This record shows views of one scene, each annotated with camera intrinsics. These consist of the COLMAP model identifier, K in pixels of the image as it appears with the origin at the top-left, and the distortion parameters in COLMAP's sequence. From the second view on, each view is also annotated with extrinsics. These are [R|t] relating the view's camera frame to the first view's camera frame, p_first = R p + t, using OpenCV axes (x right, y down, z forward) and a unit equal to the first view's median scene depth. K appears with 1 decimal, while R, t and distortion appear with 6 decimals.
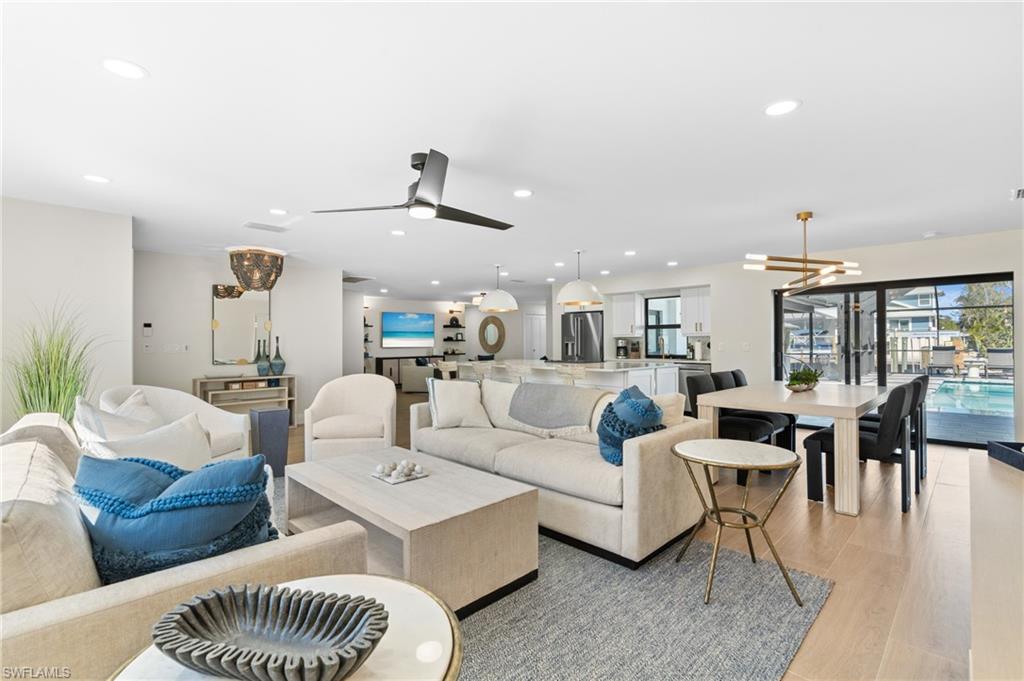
lens RADIAL K [[460.9, 0, 507.9], [0, 460.9, 343.1], [0, 0, 1]] dist [-0.005839, 0.000873]
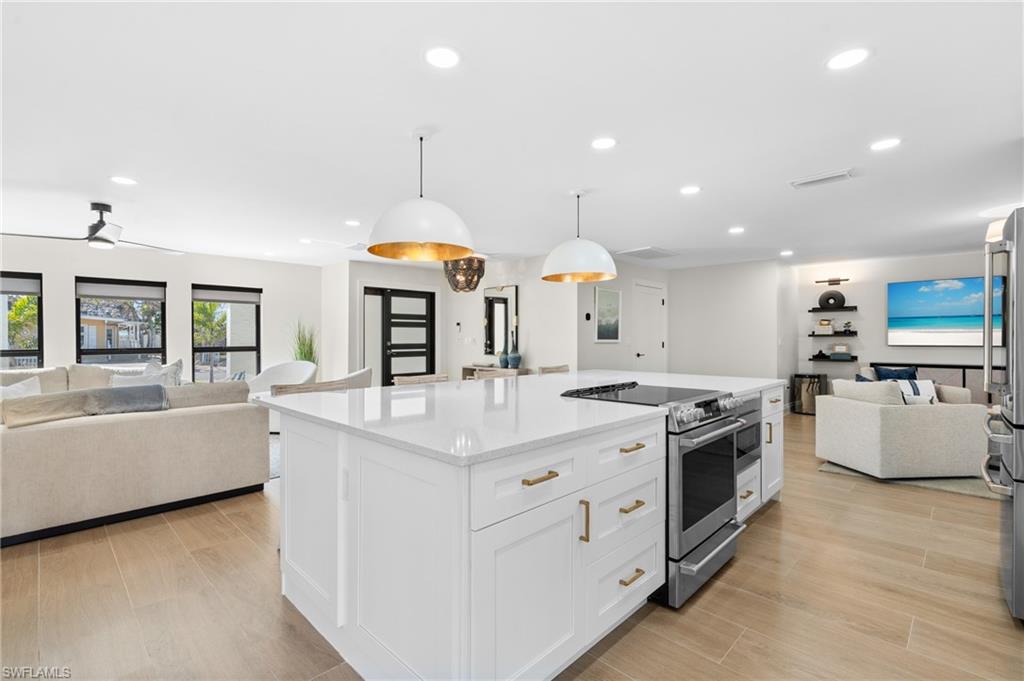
lens RADIAL K [[467.0, 0, 509.2], [0, 467.0, 343.0], [0, 0, 1]] dist [-0.005619, 0.000387]
pose [[0.022810, 0.016466, -0.999604, 0.271618], [0.000150, 0.999864, 0.016473, -0.002704], [0.999740, -0.000525, 0.022804, 0.485126]]
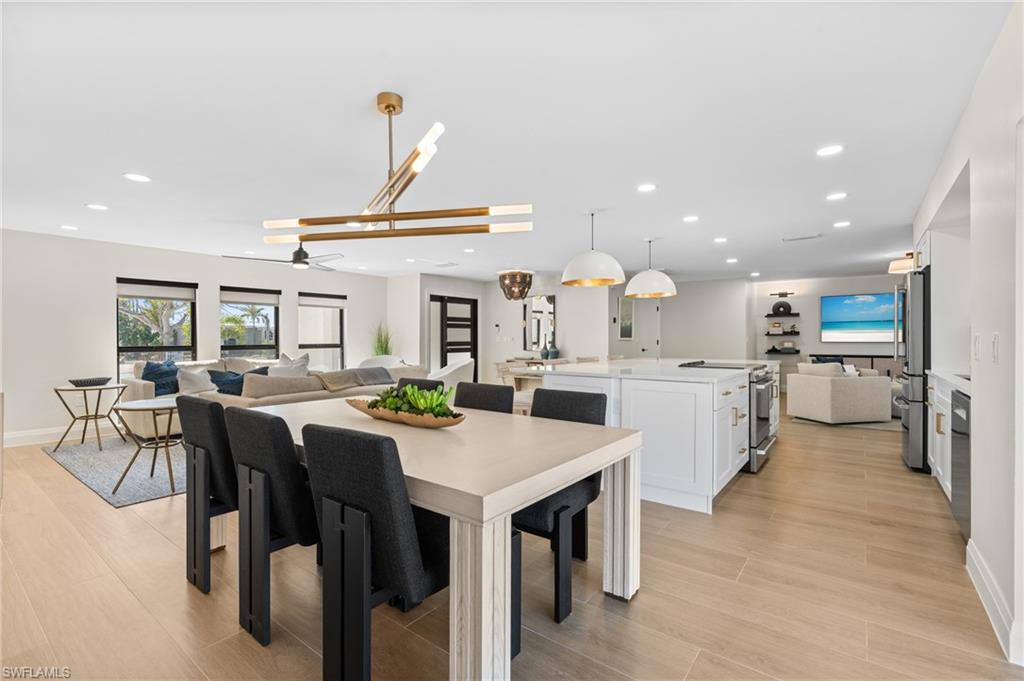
lens RADIAL K [[460.9, 0, 507.9], [0, 460.9, 343.1], [0, 0, 1]] dist [-0.005839, 0.000873]
pose [[0.143850, 0.013863, -0.989502, 0.391804], [0.000481, 0.999901, 0.014079, 0.000313], [0.989599, -0.002501, 0.143829, 0.340747]]
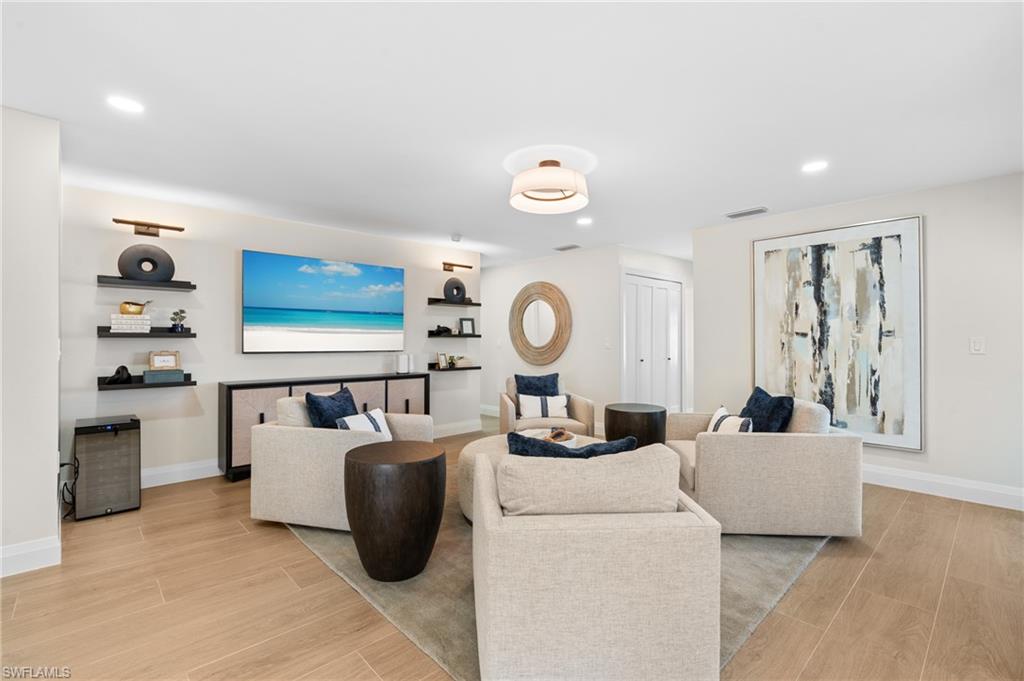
lens RADIAL K [[460.9, 0, 507.9], [0, 460.9, 343.1], [0, 0, 1]] dist [-0.005839, 0.000873]
pose [[0.999810, 0.008778, -0.017380, -0.064233], [-0.008736, 0.999959, 0.002481, -0.000378], [0.017401, -0.002329, 0.999846, 0.617457]]
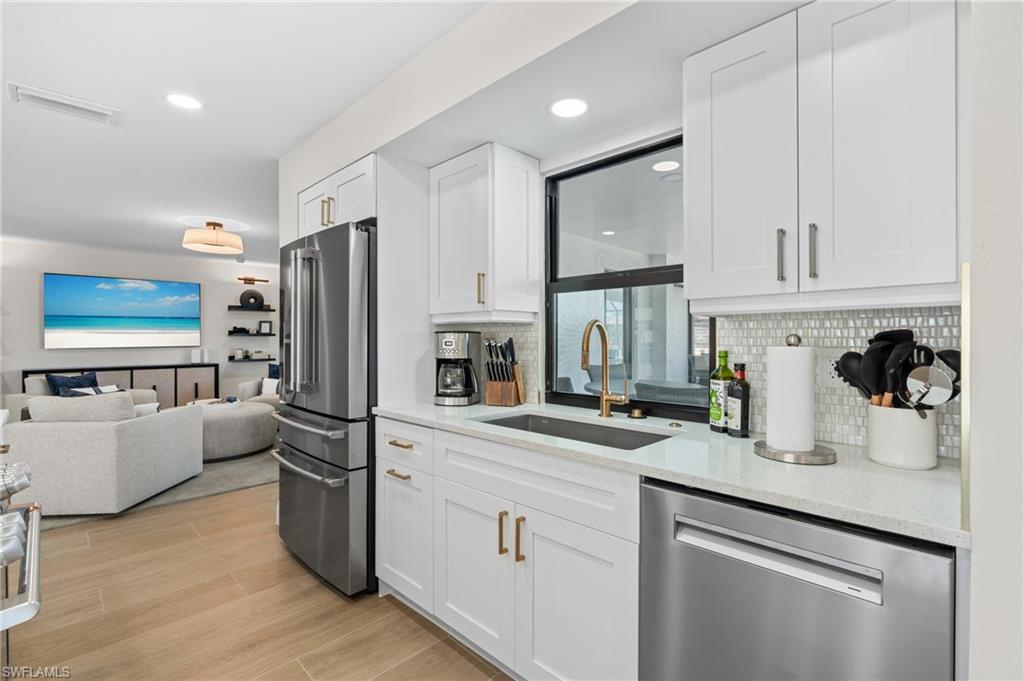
lens RADIAL K [[460.9, 0, 507.9], [0, 460.9, 343.1], [0, 0, 1]] dist [-0.005839, 0.000873]
pose [[0.999877, 0.004933, 0.014901, 0.180996], [-0.005081, 0.999938, 0.009863, -0.002671], [-0.014851, -0.009937, 0.999840, 0.489238]]
